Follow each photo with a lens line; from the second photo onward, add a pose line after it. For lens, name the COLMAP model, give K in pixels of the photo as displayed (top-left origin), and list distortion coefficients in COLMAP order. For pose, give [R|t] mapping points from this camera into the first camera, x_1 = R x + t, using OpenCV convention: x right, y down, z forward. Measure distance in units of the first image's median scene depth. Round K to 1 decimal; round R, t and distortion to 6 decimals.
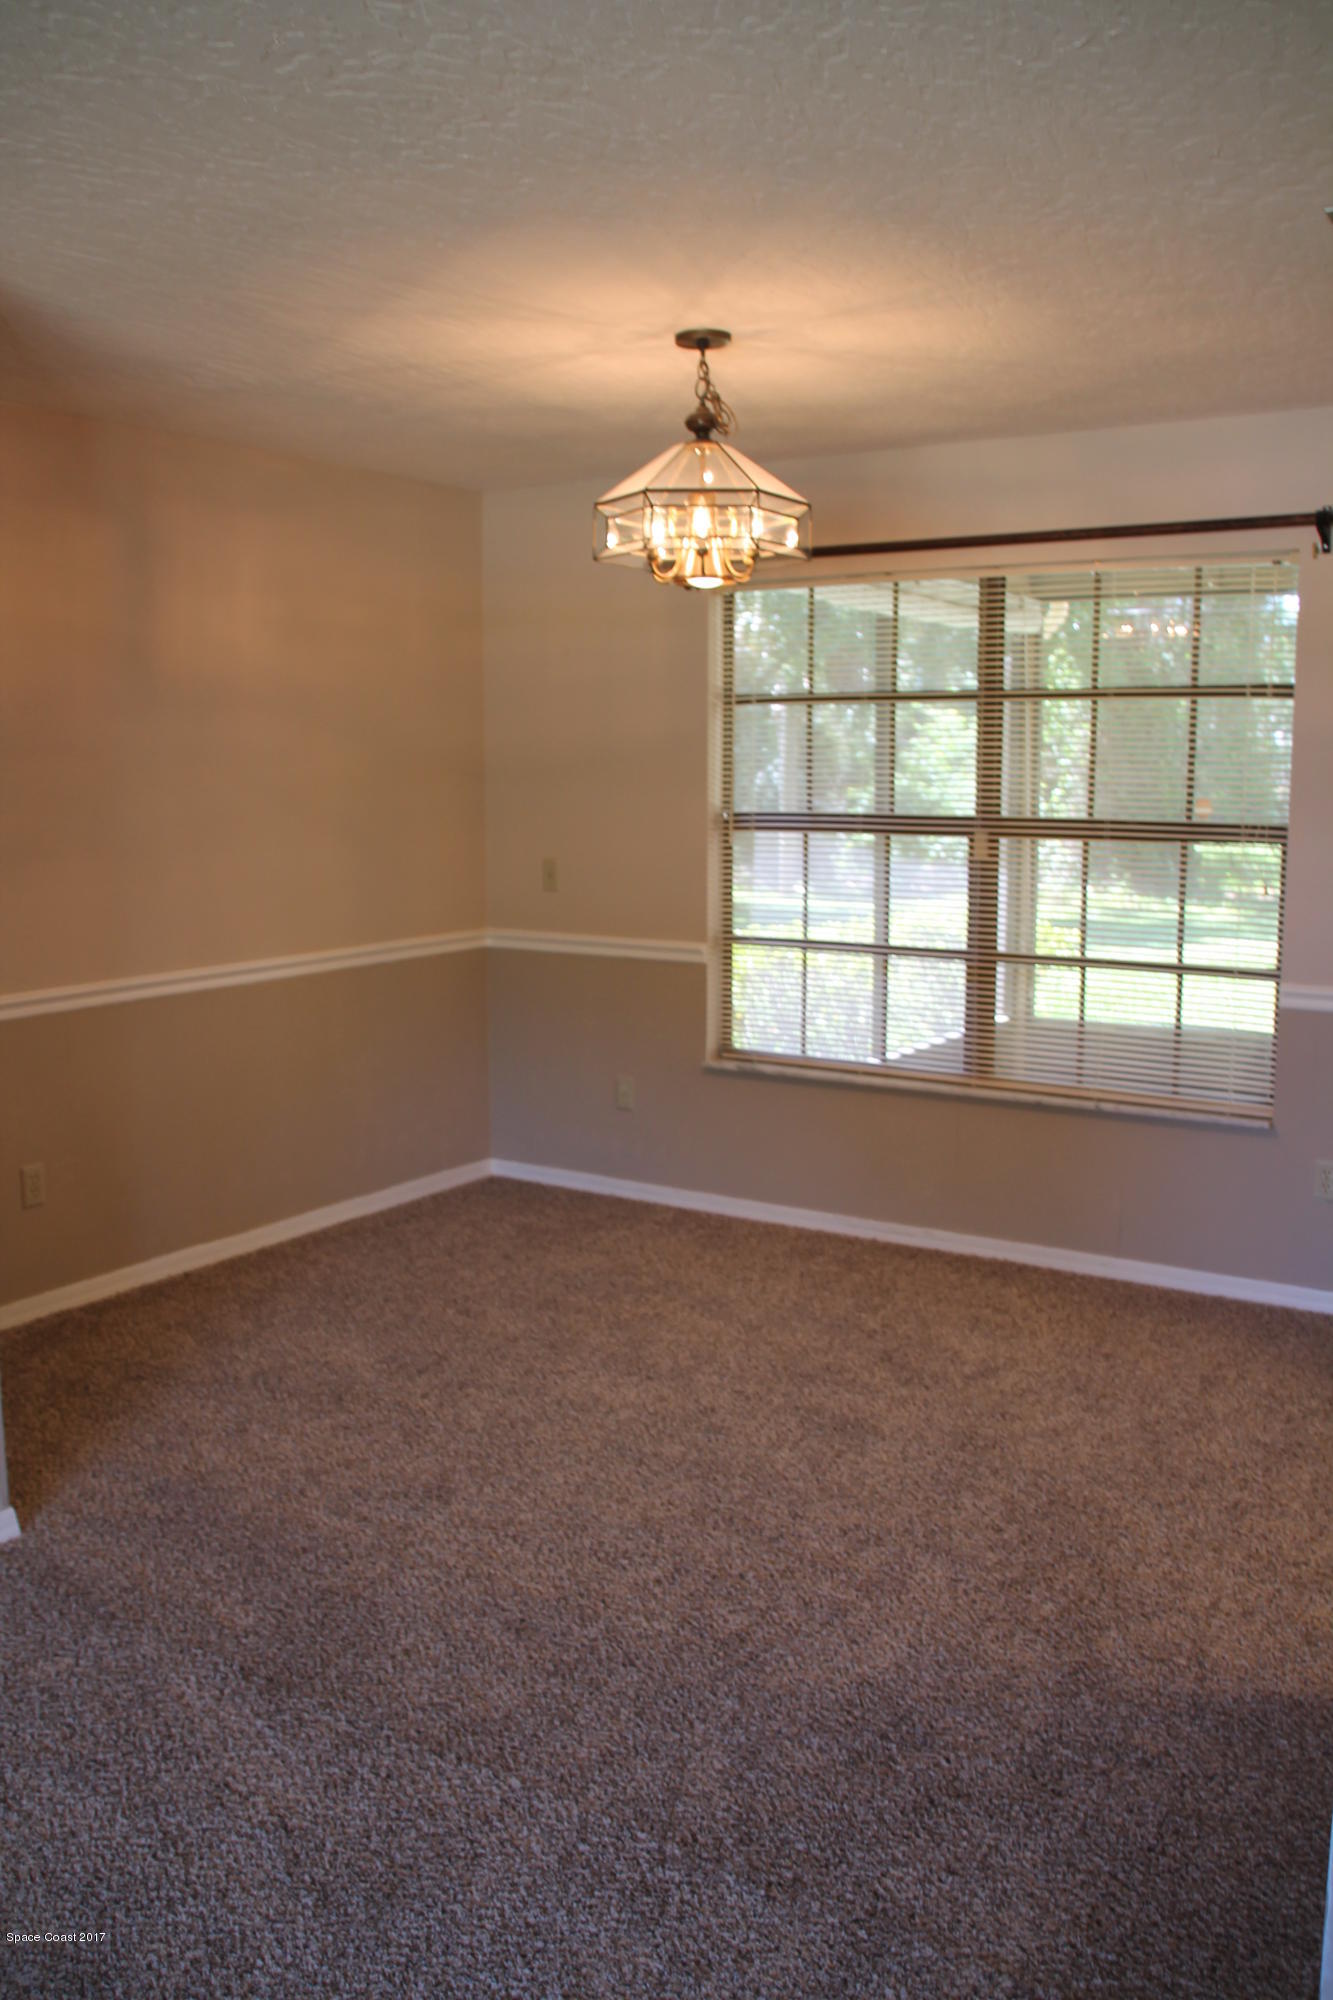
lens RADIAL K [[1698.7, 0, 663.2], [0, 1698.7, 1019.3], [0, 0, 1]] dist [-0.150237, 0.147489]
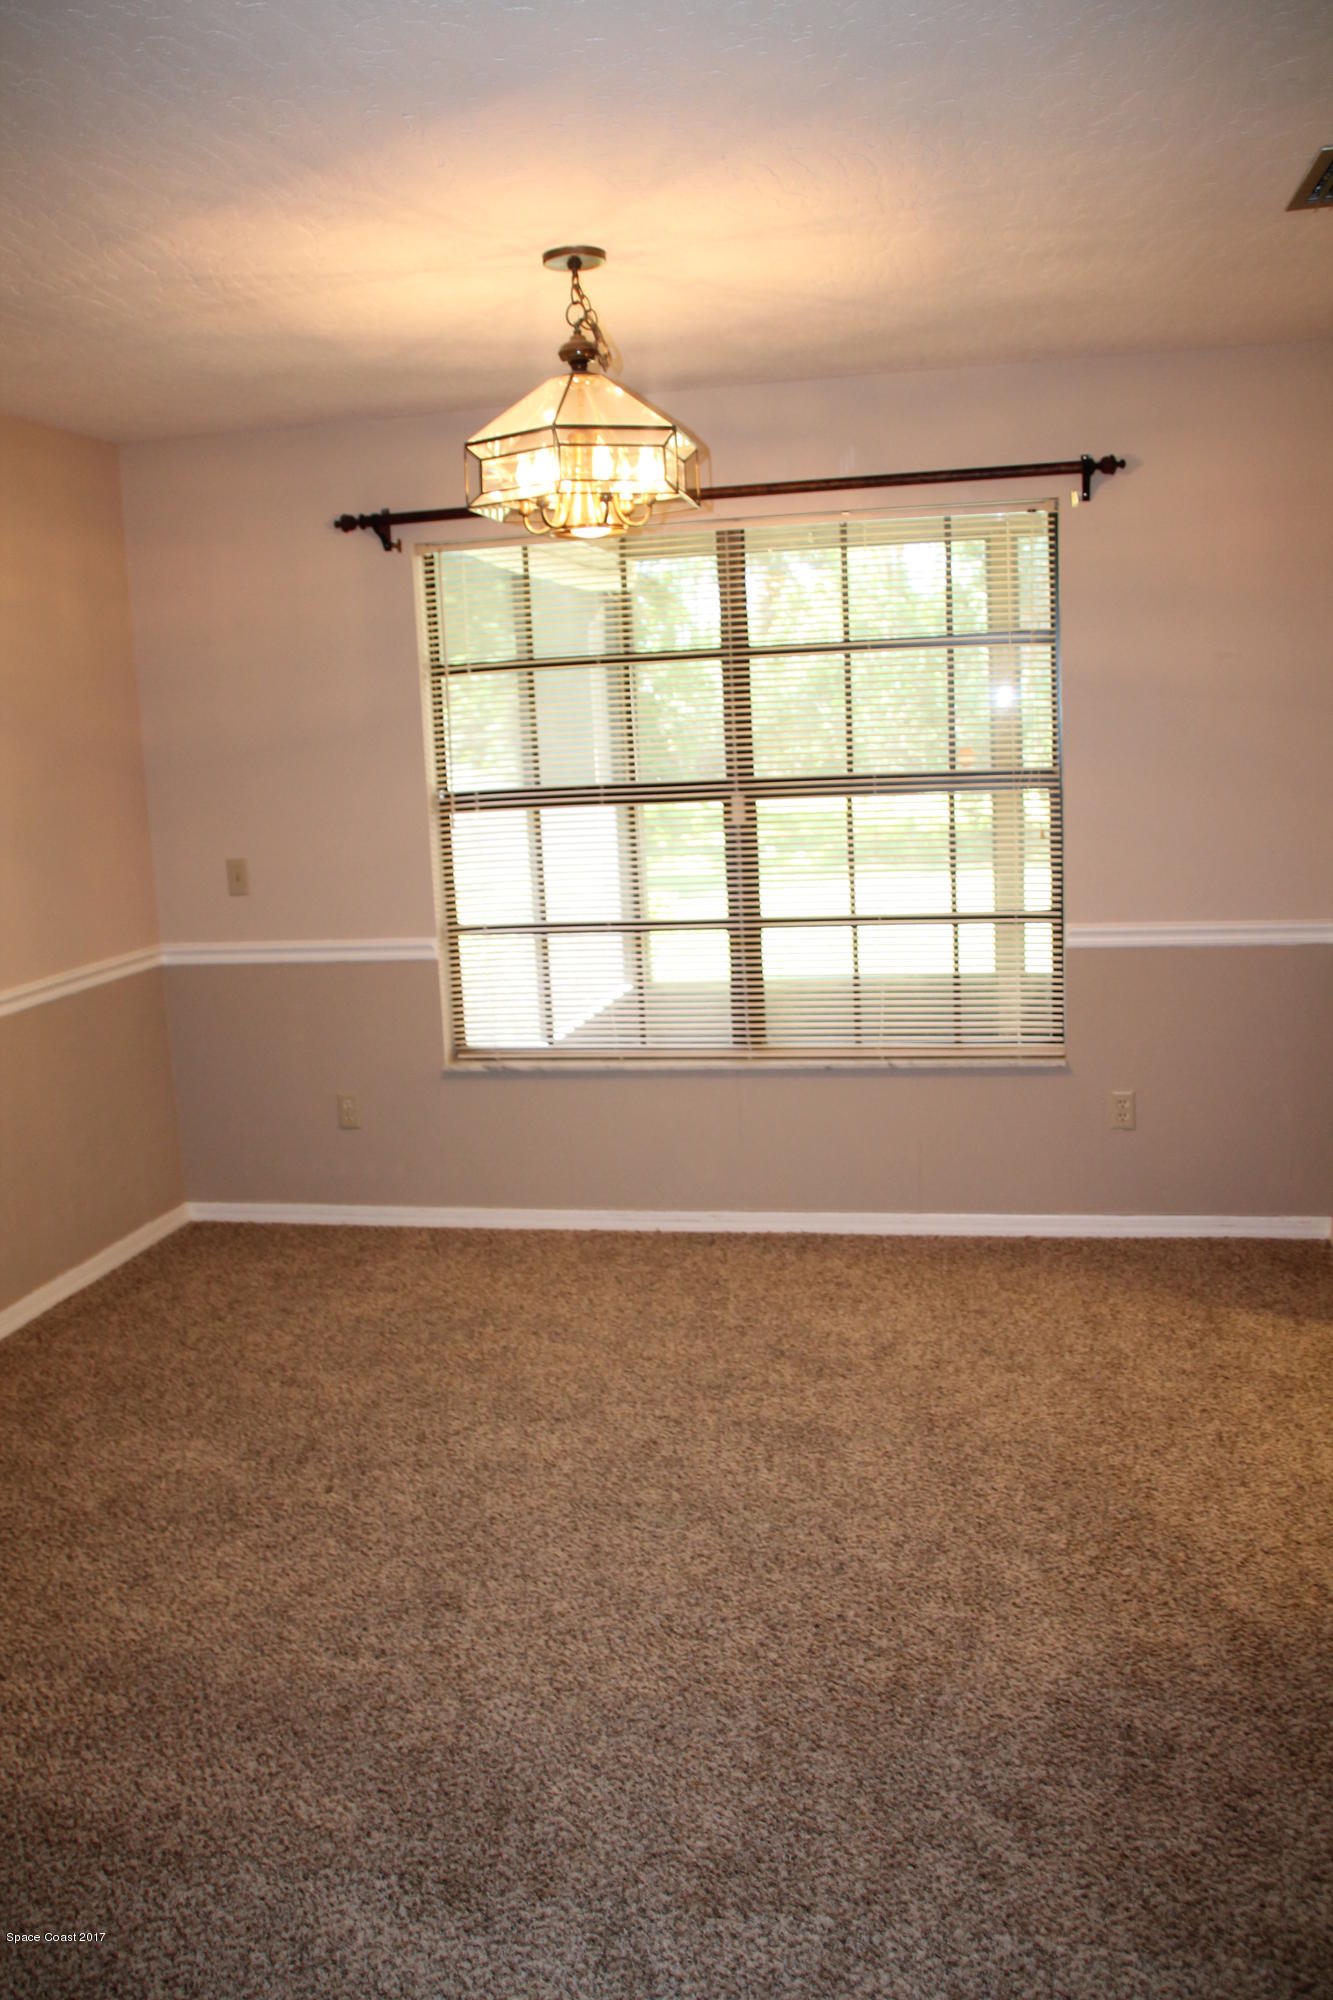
lens RADIAL K [[1698.7, 0, 663.2], [0, 1698.7, 1019.3], [0, 0, 1]] dist [-0.150237, 0.147489]
pose [[0.929573, -0.107094, 0.352738, -0.224596], [0.101814, 0.994238, 0.033548, -0.022648], [-0.354298, 0.004729, 0.935120, 0.122037]]
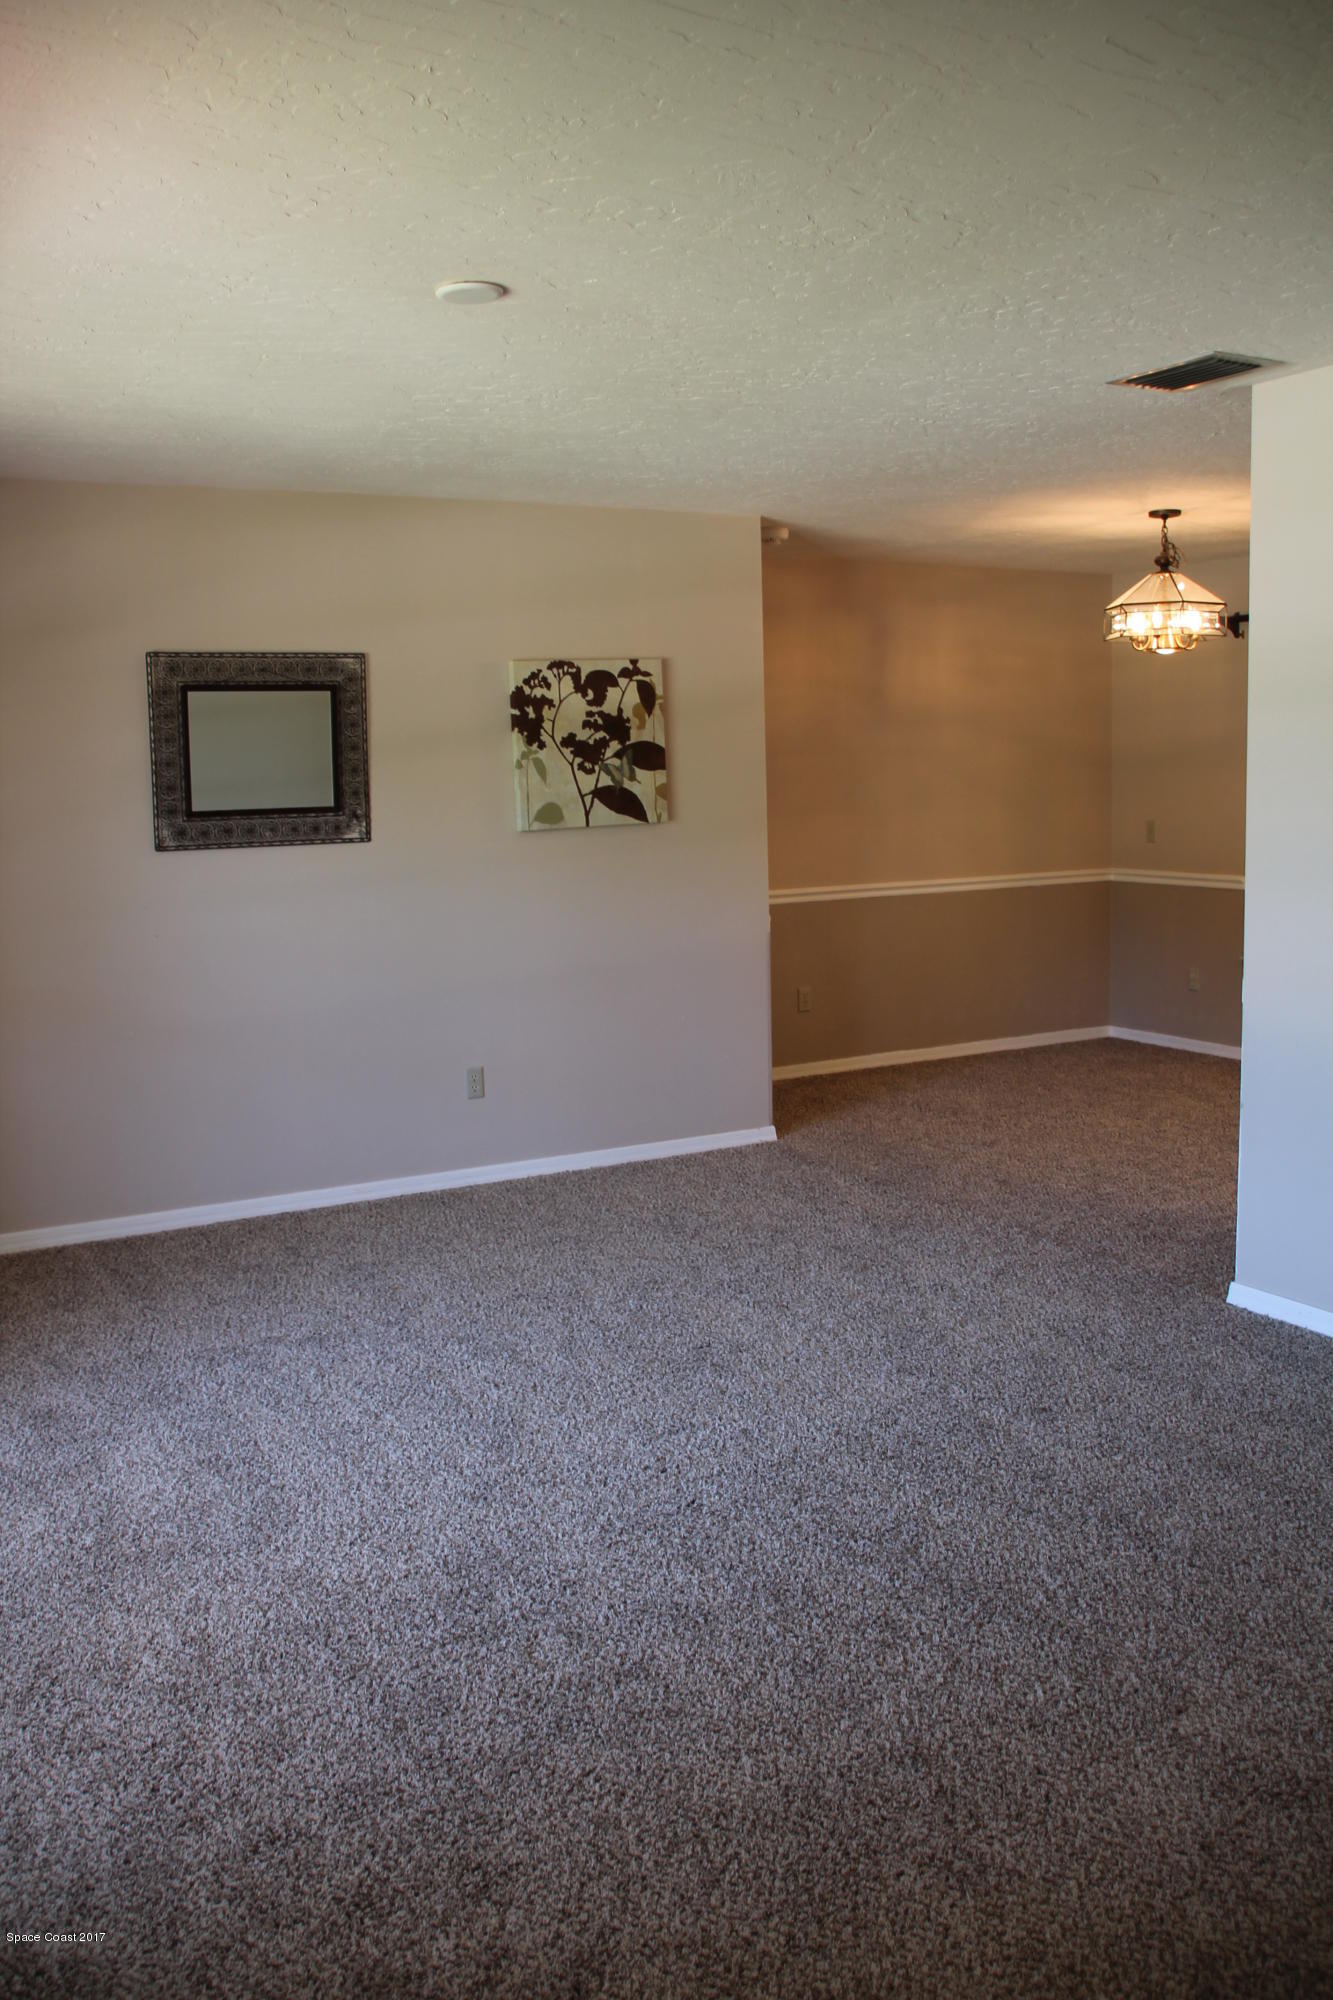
lens RADIAL K [[1725.8, 0, 669.2], [0, 1725.8, 1010.0], [0, 0, 1]] dist [-0.146676, 0.168278]
pose [[0.888828, 0.040423, -0.456455, 0.309627], [-0.043733, 0.999038, 0.003316, 0.105934], [0.456149, 0.017015, 0.889741, -0.647328]]
